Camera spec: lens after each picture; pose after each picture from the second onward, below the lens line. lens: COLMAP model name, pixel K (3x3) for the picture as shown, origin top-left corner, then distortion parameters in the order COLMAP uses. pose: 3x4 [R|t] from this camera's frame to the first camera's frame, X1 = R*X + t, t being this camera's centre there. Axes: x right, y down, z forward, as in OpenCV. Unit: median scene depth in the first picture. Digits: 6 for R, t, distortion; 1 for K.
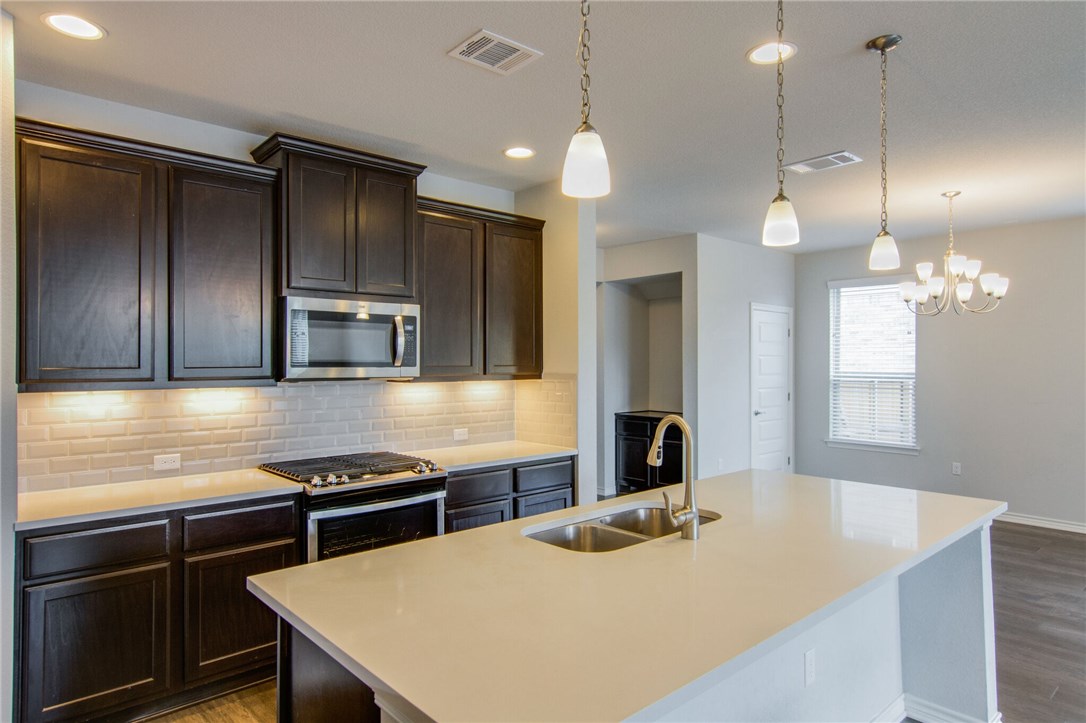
lens RADIAL K [[649.4, 0, 540.5], [0, 649.4, 363.5], [0, 0, 1]] dist [0.002136, 0.000333]
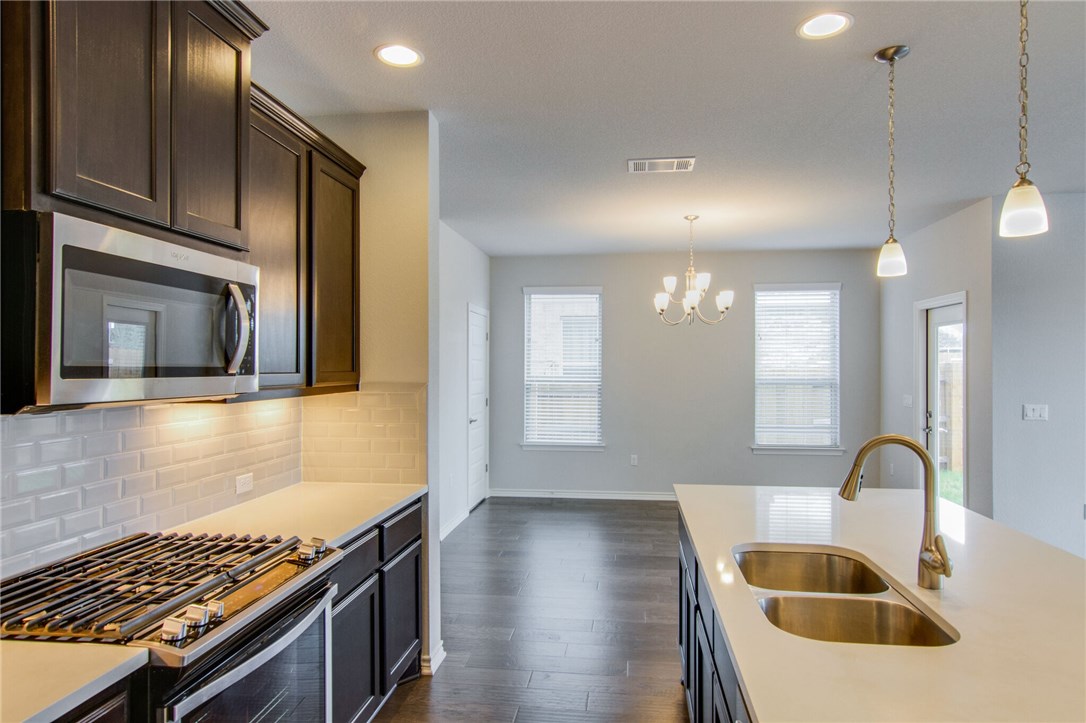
lens RADIAL K [[649.4, 0, 540.5], [0, 649.4, 363.5], [0, 0, 1]] dist [0.002136, 0.000333]
pose [[0.750938, 0.003767, 0.660362, -0.305078], [0.000637, 0.999979, -0.006428, -0.001030], [-0.660372, 0.005248, 0.750920, 0.329857]]
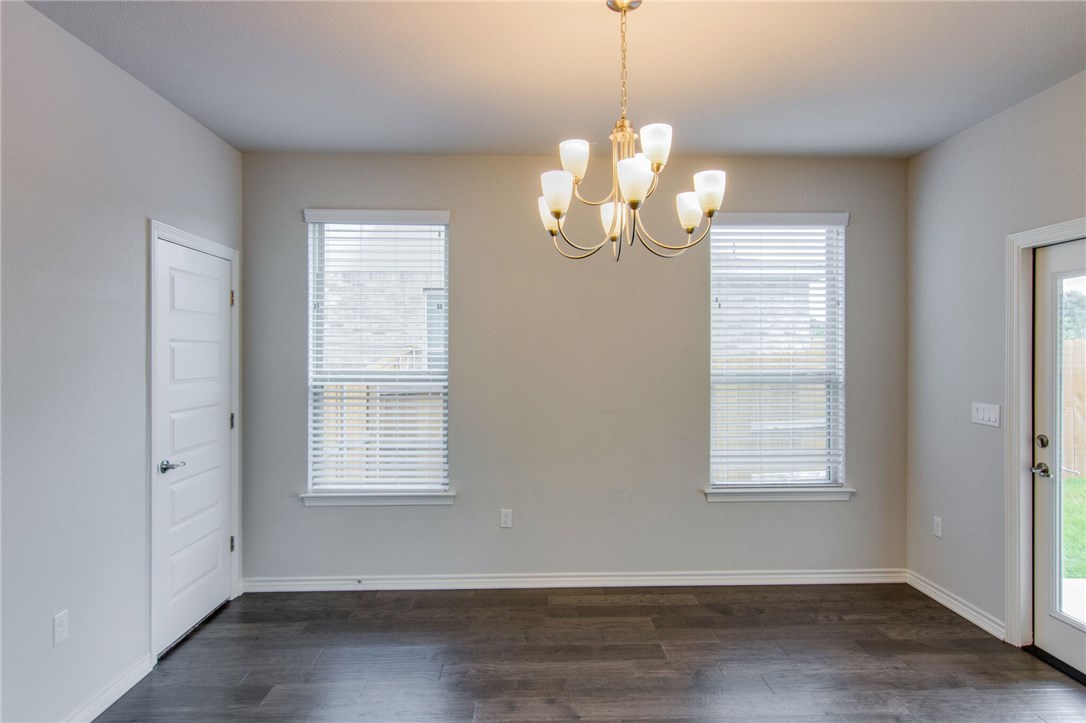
lens RADIAL K [[617.9, 0, 531.5], [0, 617.9, 351.6], [0, 0, 1]] dist [-0.001007, 0.000949]
pose [[0.643654, 0.000903, 0.765316, 0.242145], [0.002296, 0.999993, -0.003111, -0.003585], [-0.765314, 0.003759, 0.643647, 0.761302]]
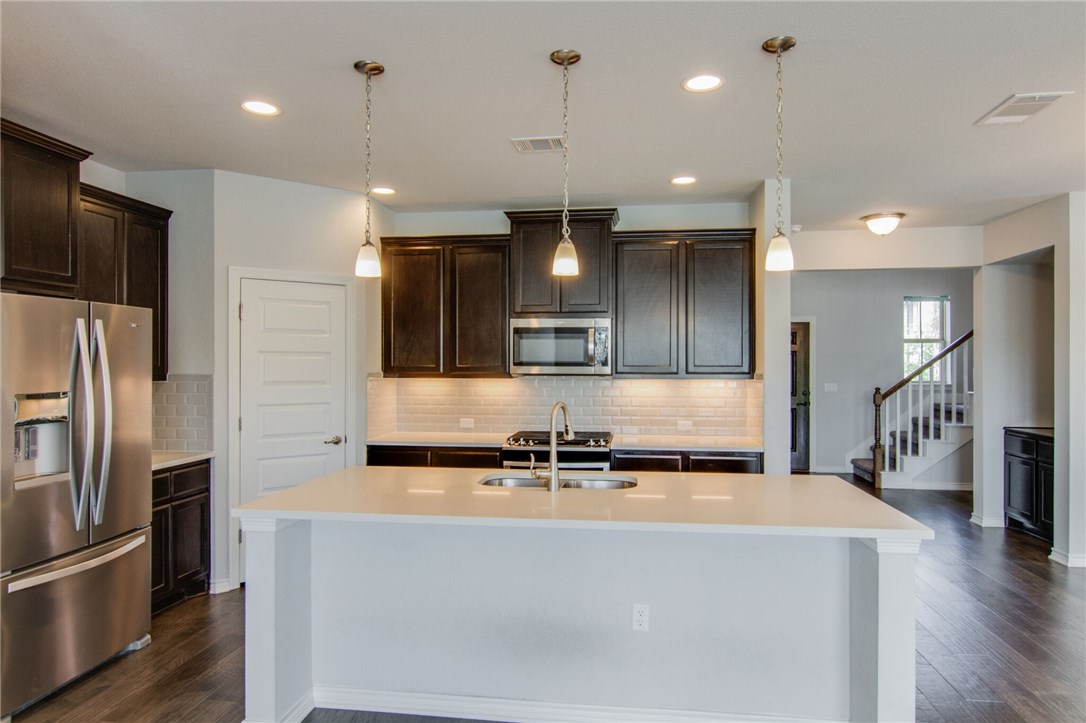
lens RADIAL K [[649.4, 0, 540.5], [0, 649.4, 363.5], [0, 0, 1]] dist [0.002136, 0.000333]
pose [[0.650653, 0.007726, -0.759336, 0.555875], [-0.003339, 0.999968, 0.007313, -0.007637], [0.759368, -0.002223, 0.650657, 0.056307]]
